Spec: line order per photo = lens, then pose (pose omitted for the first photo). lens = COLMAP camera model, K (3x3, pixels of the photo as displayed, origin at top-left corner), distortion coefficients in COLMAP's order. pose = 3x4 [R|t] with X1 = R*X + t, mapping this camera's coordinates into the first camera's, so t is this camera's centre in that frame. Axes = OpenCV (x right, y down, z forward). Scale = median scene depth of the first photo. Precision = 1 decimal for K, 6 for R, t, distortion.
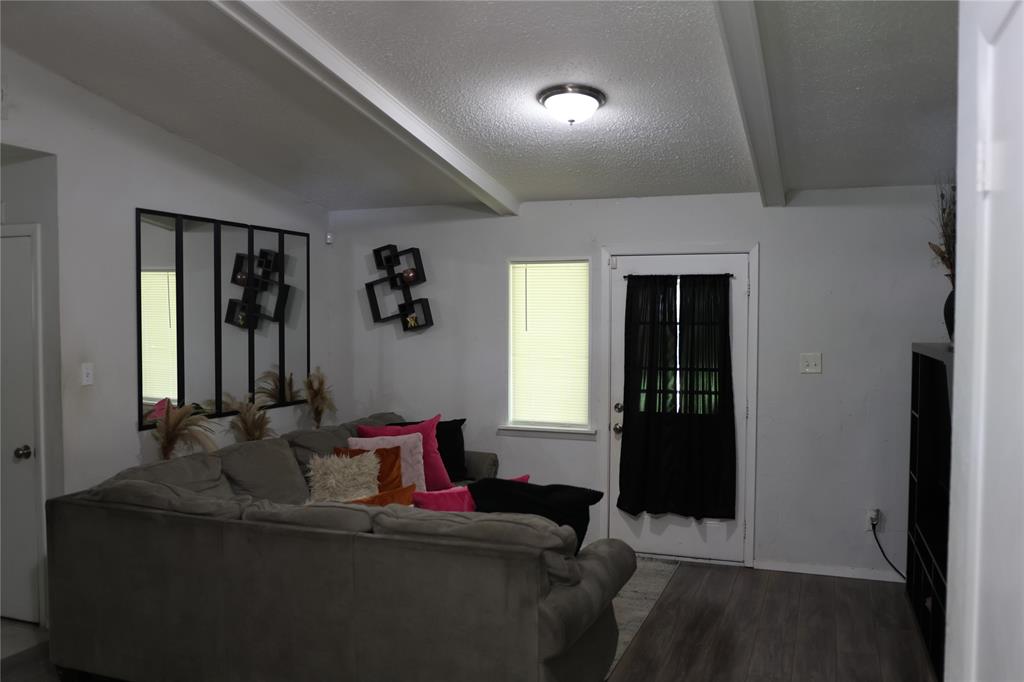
lens RADIAL K [[820.9, 0, 494.2], [0, 820.9, 342.0], [0, 0, 1]] dist [-0.079650, 0.060420]
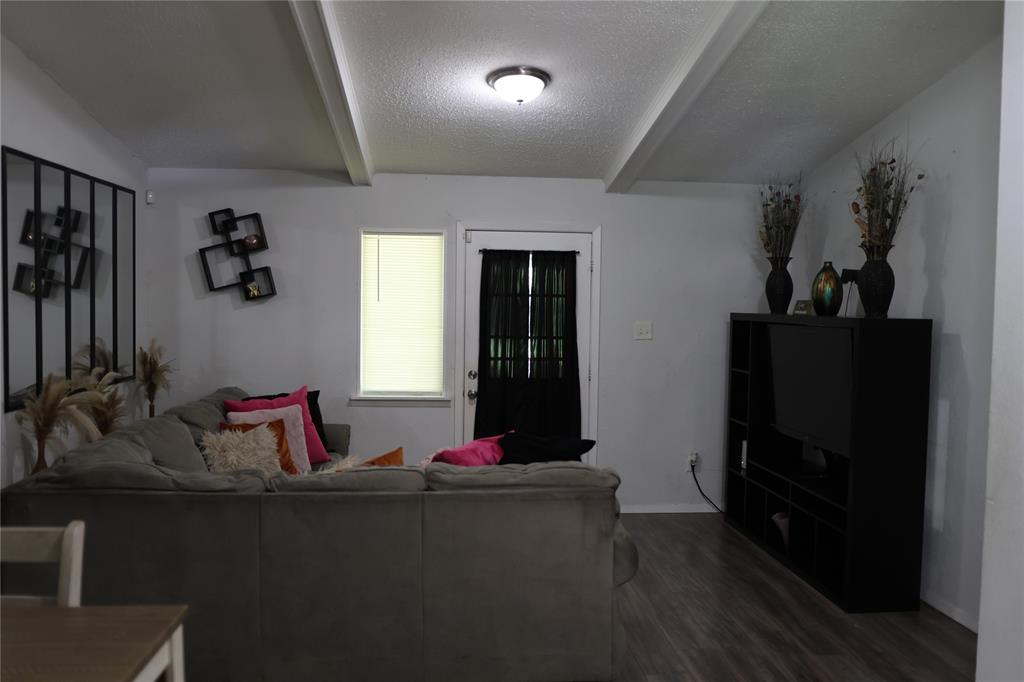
lens RADIAL K [[820.9, 0, 494.2], [0, 820.9, 342.0], [0, 0, 1]] dist [-0.079650, 0.060420]
pose [[0.909663, -0.009321, 0.415244, -0.262306], [-0.000151, 0.999741, 0.022772, 0.013997], [-0.415348, -0.020778, 0.909425, 0.026126]]
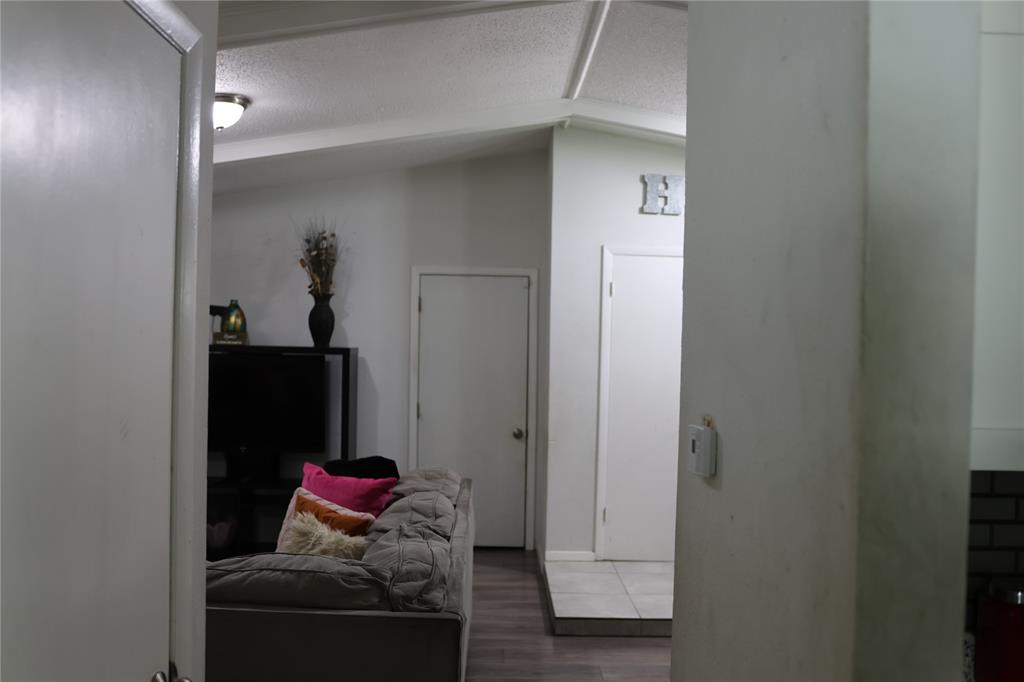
lens RADIAL K [[873.5, 0, 512.0], [0, 873.5, 341.0], [0, 0, 1]] dist [-0.093723, 0.076163]
pose [[-0.361262, -0.000199, 0.932464, -0.720864], [0.008941, 0.999953, 0.003677, -0.000872], [-0.932421, 0.009665, -0.361243, 0.728191]]
